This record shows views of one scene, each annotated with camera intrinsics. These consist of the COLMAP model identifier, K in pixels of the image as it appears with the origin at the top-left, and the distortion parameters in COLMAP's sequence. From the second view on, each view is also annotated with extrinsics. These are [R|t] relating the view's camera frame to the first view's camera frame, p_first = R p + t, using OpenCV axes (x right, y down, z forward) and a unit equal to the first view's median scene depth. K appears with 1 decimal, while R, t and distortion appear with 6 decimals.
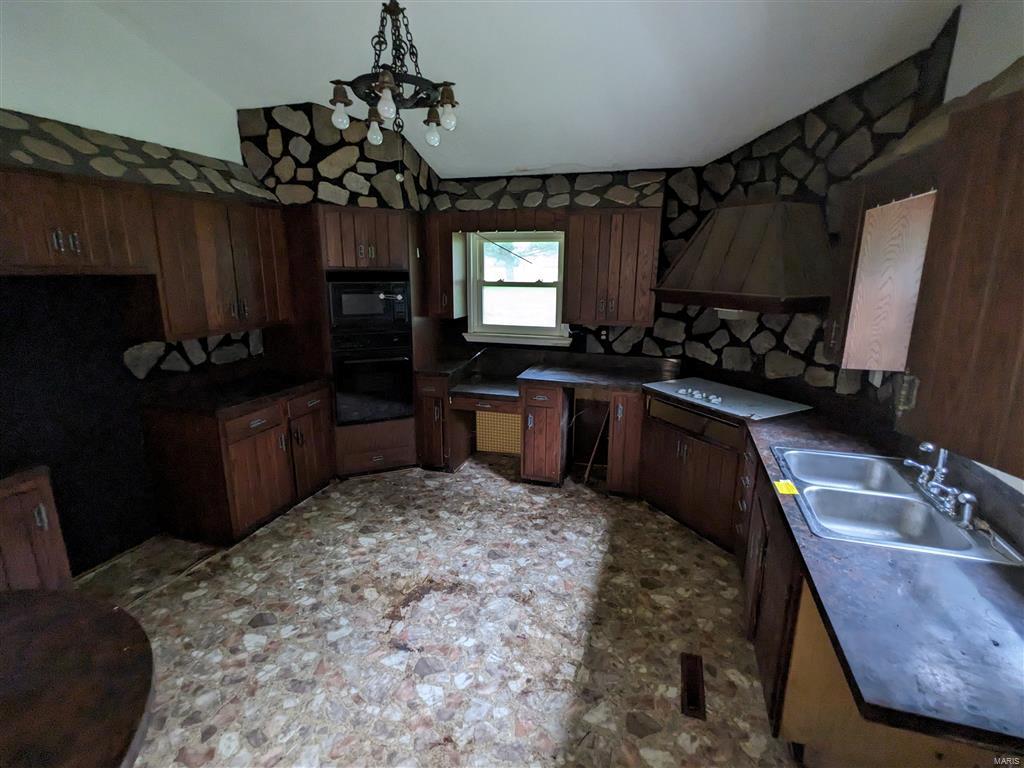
lens RADIAL K [[496.0, 0, 515.5], [0, 496.0, 378.7], [0, 0, 1]] dist [0.003956, -0.000797]
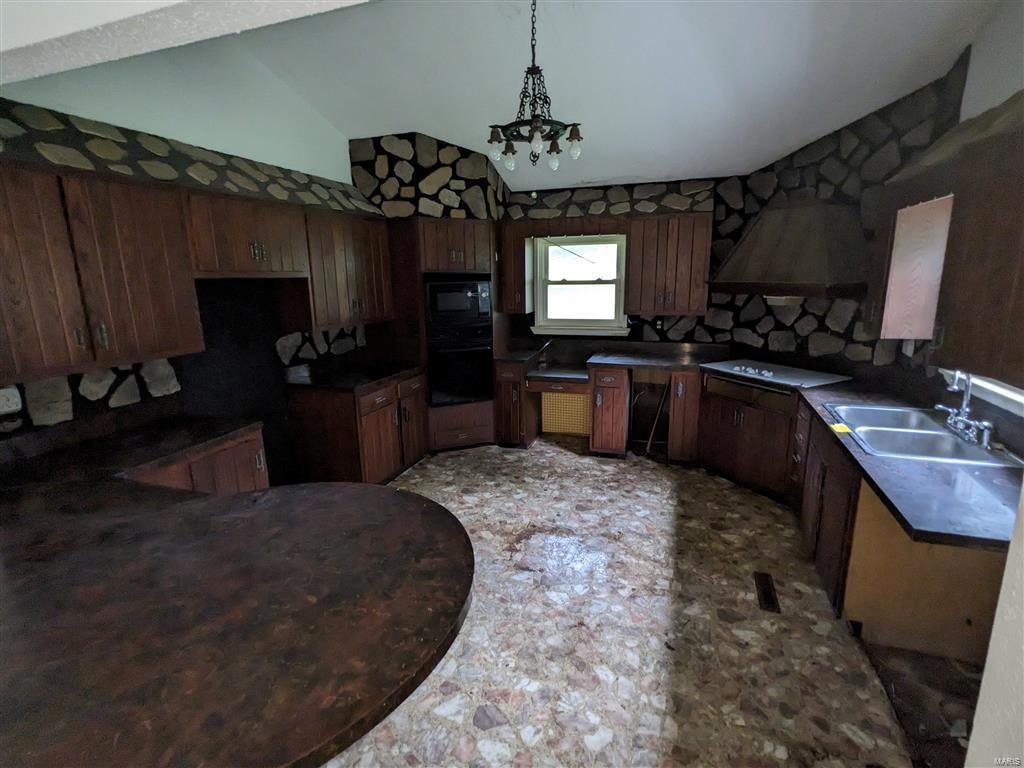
lens RADIAL K [[496.0, 0, 516.2], [0, 496.0, 377.4], [0, 0, 1]] dist [0.003956, -0.000797]
pose [[0.999367, -0.016413, -0.031554, -0.153159], [0.015915, 0.999746, -0.015968, 0.060013], [0.031808, 0.015456, 0.999374, -0.188890]]
